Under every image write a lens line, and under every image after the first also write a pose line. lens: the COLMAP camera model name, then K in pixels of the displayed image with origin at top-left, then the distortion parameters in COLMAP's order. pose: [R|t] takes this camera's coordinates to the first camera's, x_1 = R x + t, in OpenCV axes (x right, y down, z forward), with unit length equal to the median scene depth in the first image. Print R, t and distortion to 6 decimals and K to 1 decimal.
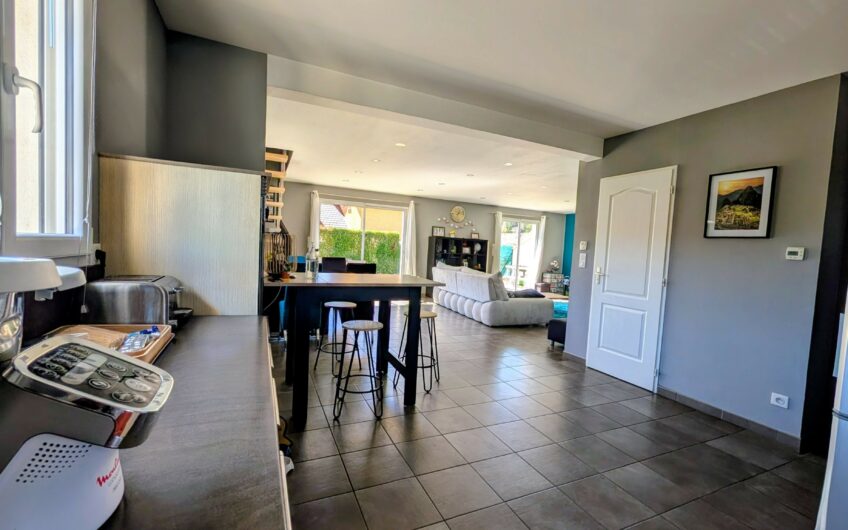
lens RADIAL K [[357.1, 0, 424.1], [0, 357.1, 267.9], [0, 0, 1]] dist [0.000573, 0.000003]
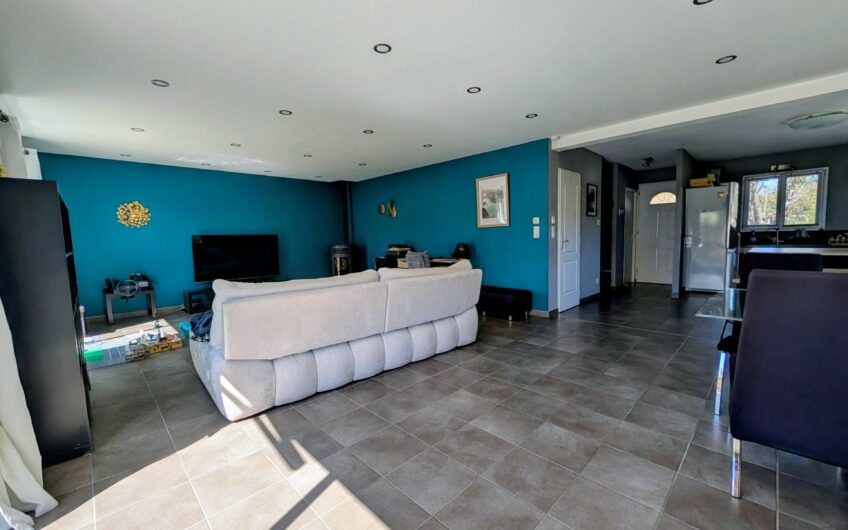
lens RADIAL K [[333.8, 0, 424.0], [0, 333.8, 265.0], [0, 0, 1]] dist [0.000507, 0.000070]
pose [[-0.337296, -0.121880, 0.933476, -0.218010], [0.061597, 0.986602, 0.151074, -0.048599], [-0.939381, 0.108456, -0.325269, 0.803528]]
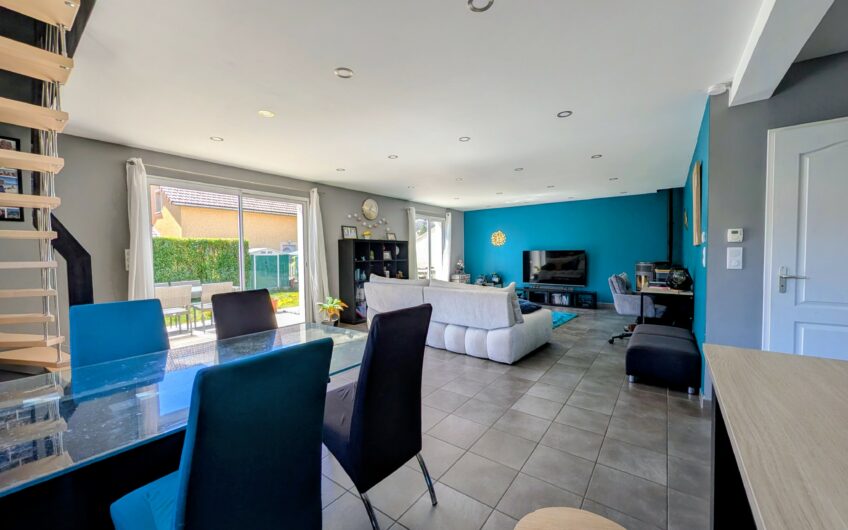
lens RADIAL K [[324.7, 0, 425.6], [0, 324.7, 264.9], [0, 0, 1]] dist [0.000290, -0.000022]
pose [[0.876251, -0.079152, 0.475309, -0.145941], [0.085158, 0.996328, 0.008924, -0.027235], [-0.474270, 0.032656, 0.879774, 0.330413]]
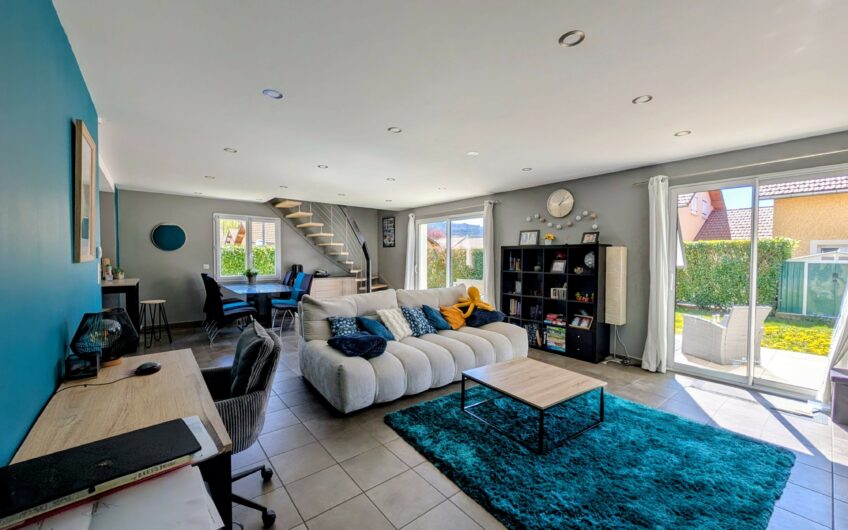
lens RADIAL K [[333.8, 0, 424.0], [0, 333.8, 265.0], [0, 0, 1]] dist [0.000507, 0.000070]
pose [[0.255529, -0.025562, -0.966464, 0.558669], [-0.047541, 0.998109, -0.038969, -0.021218], [0.965632, 0.055904, 0.253830, 0.663928]]
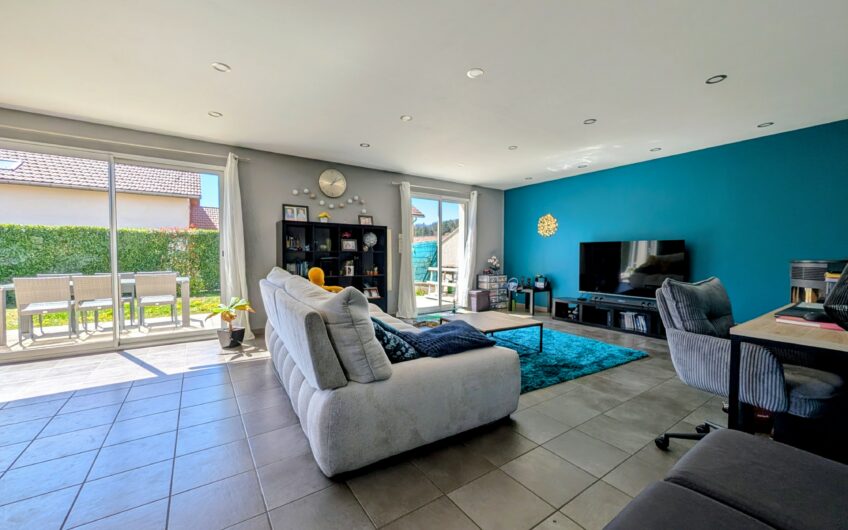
lens RADIAL K [[333.8, 0, 424.0], [0, 333.8, 265.0], [0, 0, 1]] dist [0.000507, 0.000070]
pose [[0.983474, -0.056274, 0.172082, 0.141284], [0.060164, 0.998036, -0.017472, -0.000221], [-0.170761, 0.027537, 0.984928, 0.447646]]
